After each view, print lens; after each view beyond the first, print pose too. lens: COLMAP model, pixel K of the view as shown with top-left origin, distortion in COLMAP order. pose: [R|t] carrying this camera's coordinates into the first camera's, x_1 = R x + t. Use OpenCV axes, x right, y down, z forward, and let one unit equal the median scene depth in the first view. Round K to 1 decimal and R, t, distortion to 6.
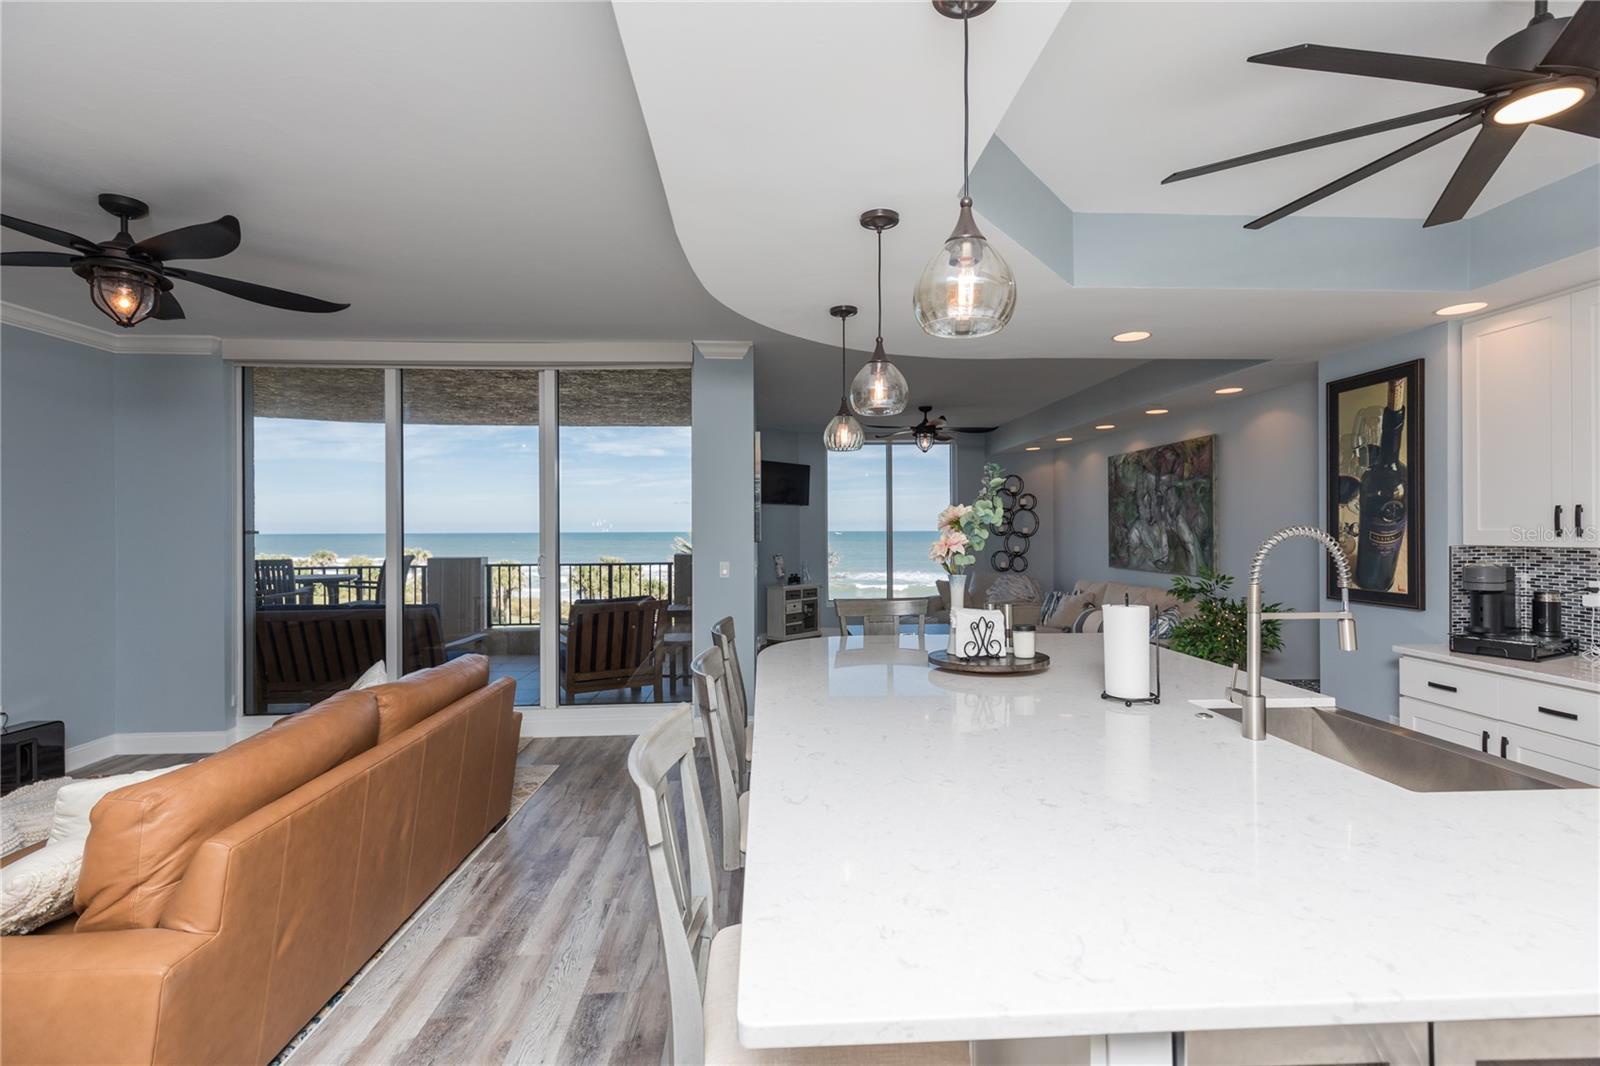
lens RADIAL K [[718.5, 0, 803.7], [0, 718.5, 533.7], [0, 0, 1]] dist [0.004975, -0.000503]
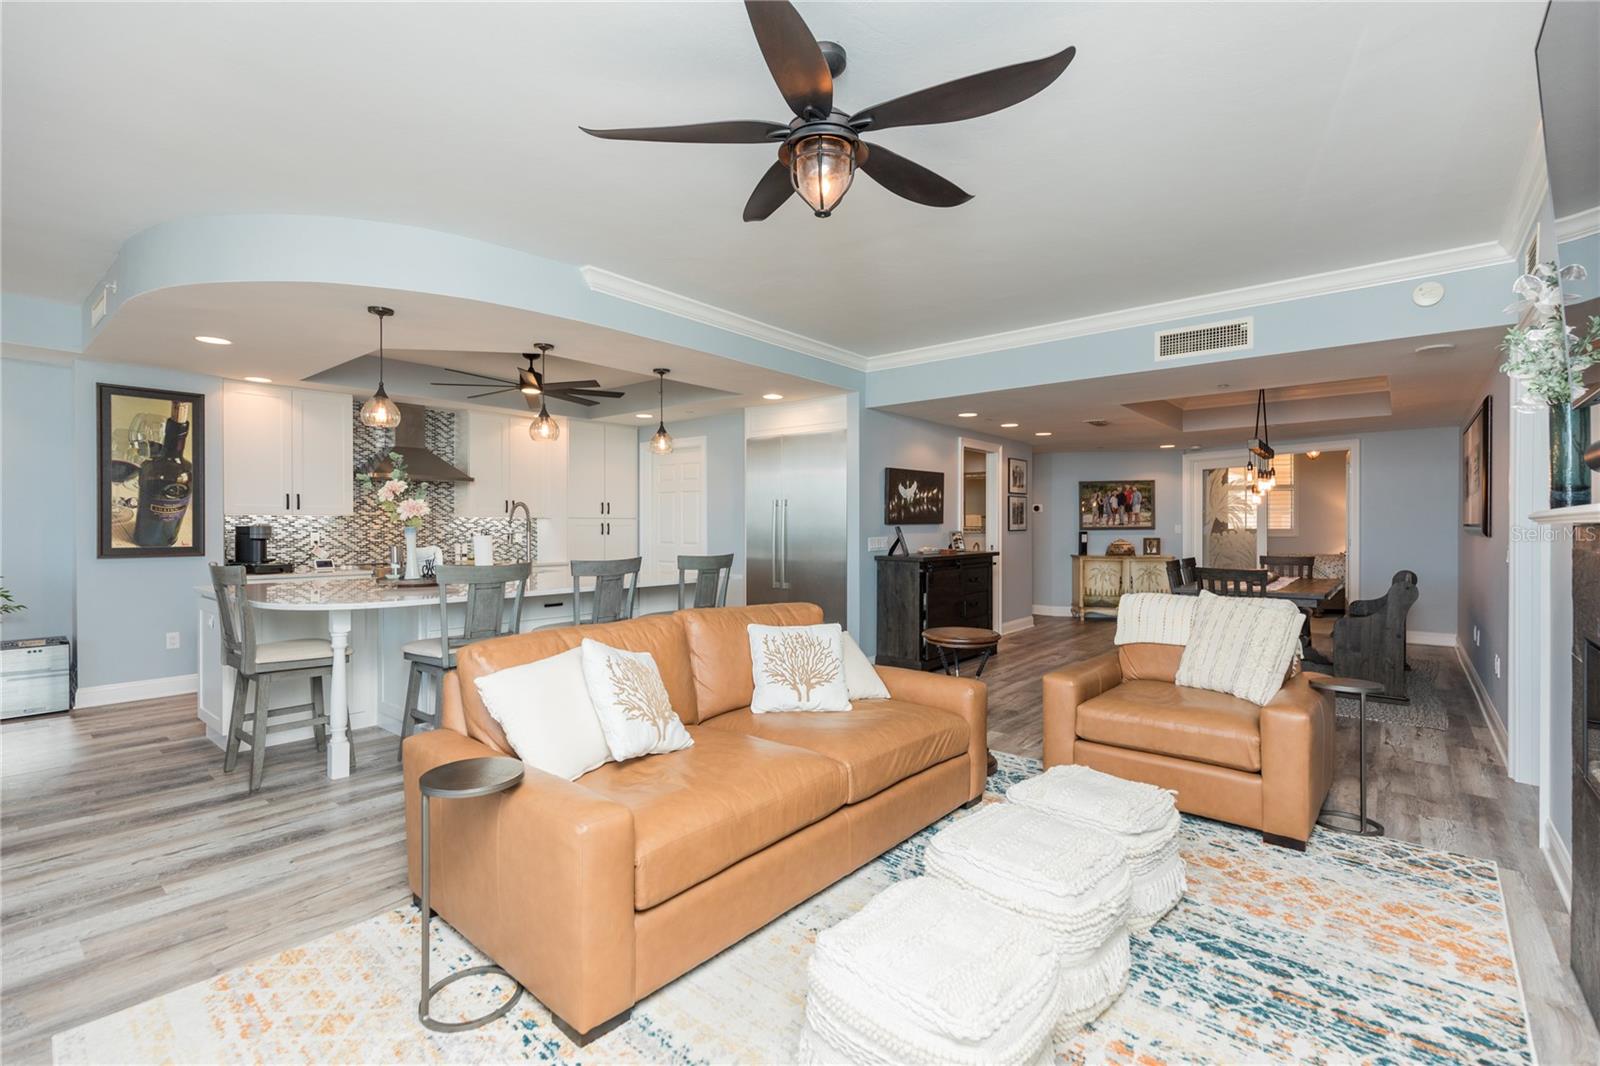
lens RADIAL K [[718.5, 0, 799.5], [0, 718.5, 534.1], [0, 0, 1]] dist [0.004975, -0.000503]
pose [[-0.730481, -0.003898, 0.682922, -0.766670], [0.006555, 0.999898, 0.012718, 0.031983], [-0.682902, 0.013766, -0.730380, 0.839002]]
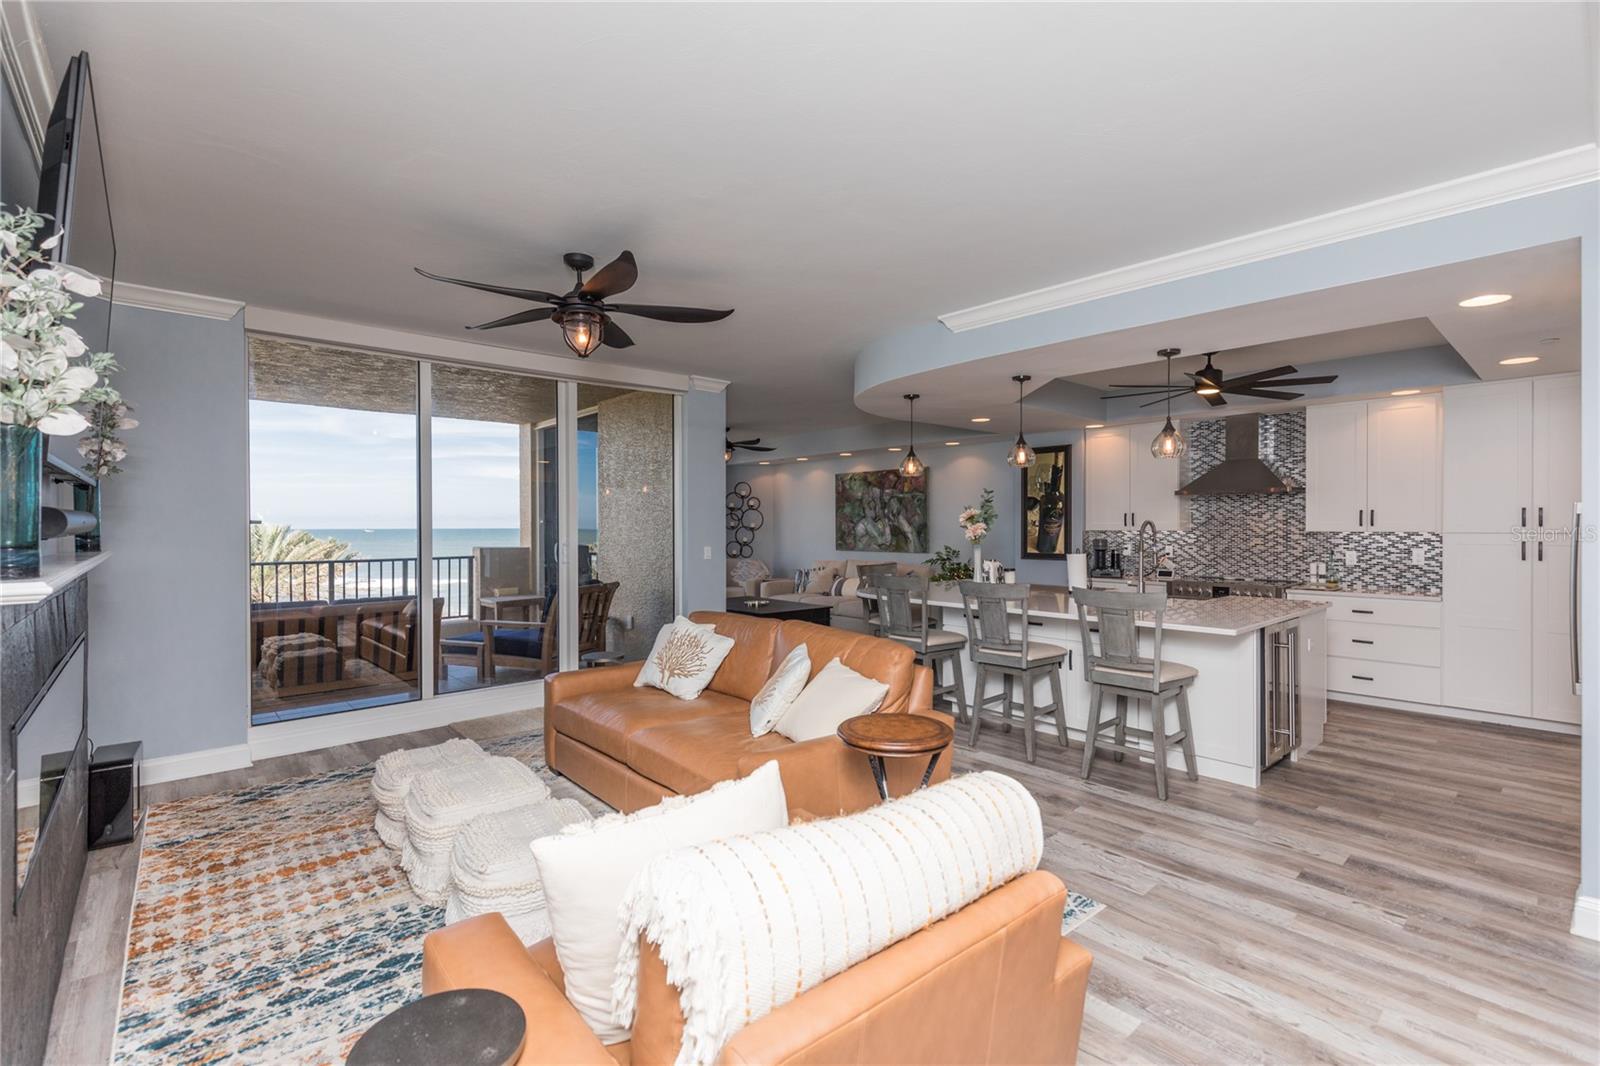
lens RADIAL K [[718.5, 0, 803.1], [0, 718.5, 528.3], [0, 0, 1]] dist [0.004975, -0.000503]
pose [[0.781470, 0.000506, 0.623942, -0.742345], [0.002263, 0.999991, -0.003645, 0.010072], [-0.623938, 0.004261, 0.781462, -0.122262]]
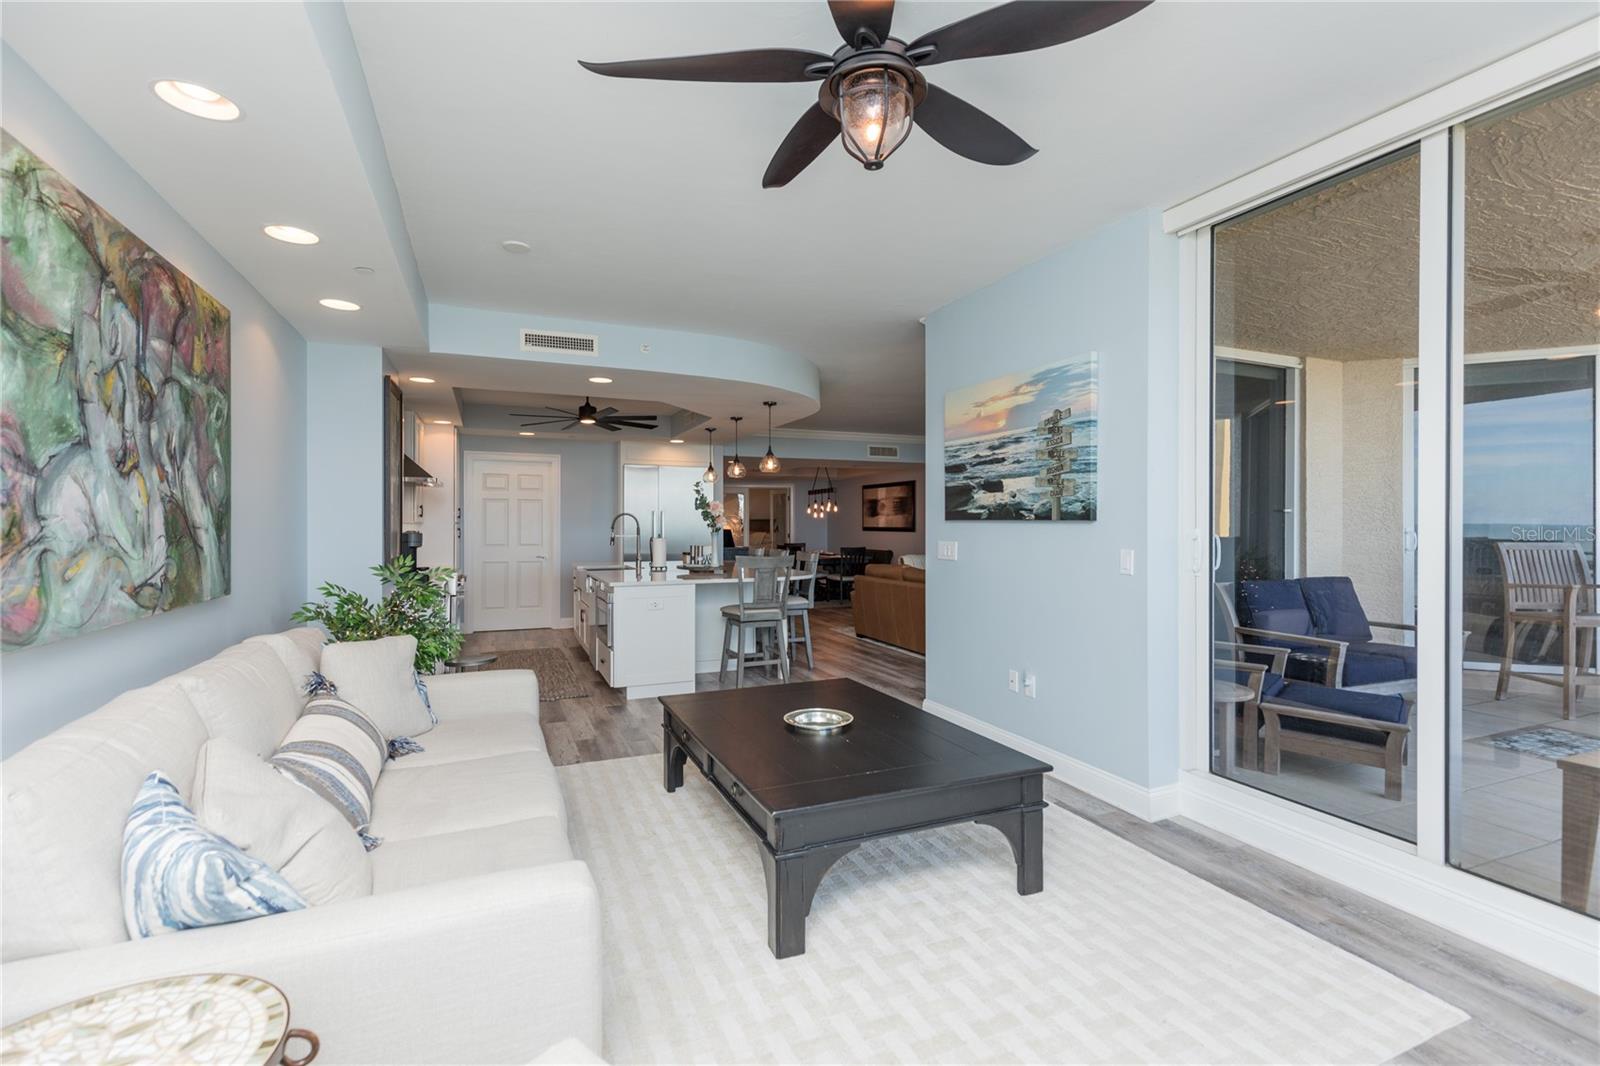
lens RADIAL K [[718.5, 0, 804.5], [0, 718.5, 526.1], [0, 0, 1]] dist [0.004975, -0.000503]
pose [[-0.938330, 0.006486, -0.345679, 0.397062], [0.003674, 0.999955, 0.008790, 0.010556], [0.345721, 0.006978, -0.938312, 1.747081]]
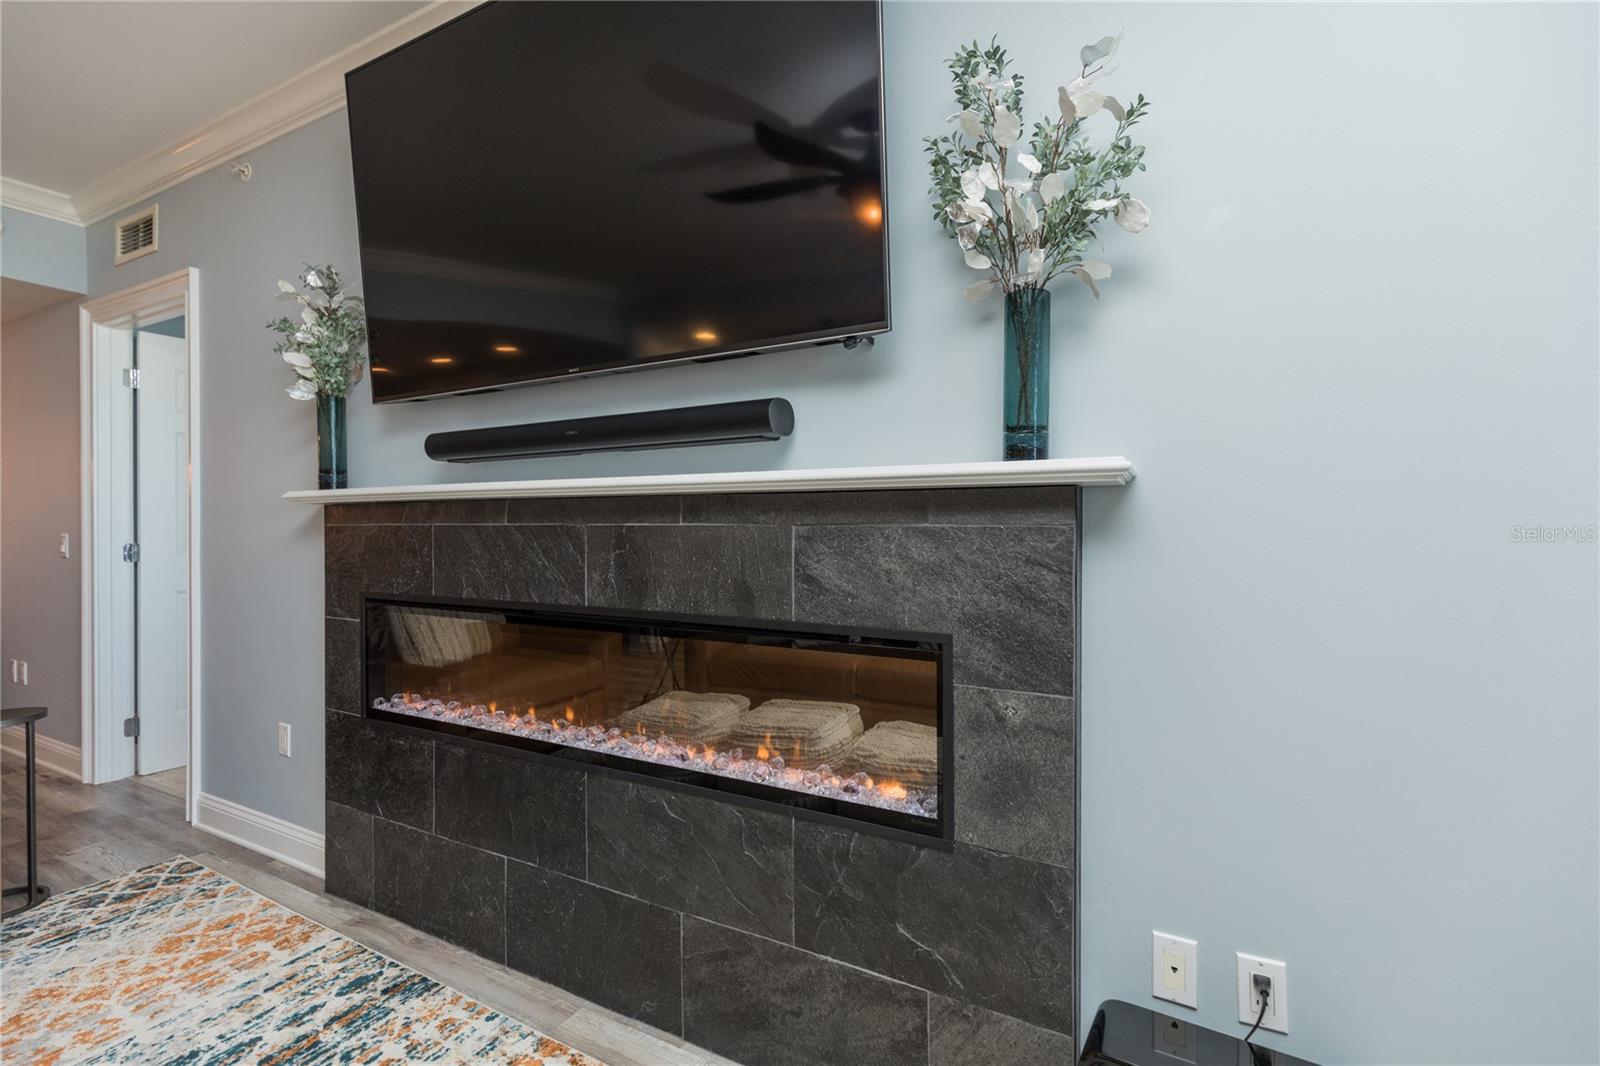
lens RADIAL K [[718.5, 0, 816.8], [0, 718.5, 528.4], [0, 0, 1]] dist [0.004975, -0.000503]
pose [[-0.518252, 0.008151, -0.855189, -0.579736], [-0.002340, 0.999937, 0.010948, 0.043794], [0.855225, 0.007675, -0.518200, 0.757870]]
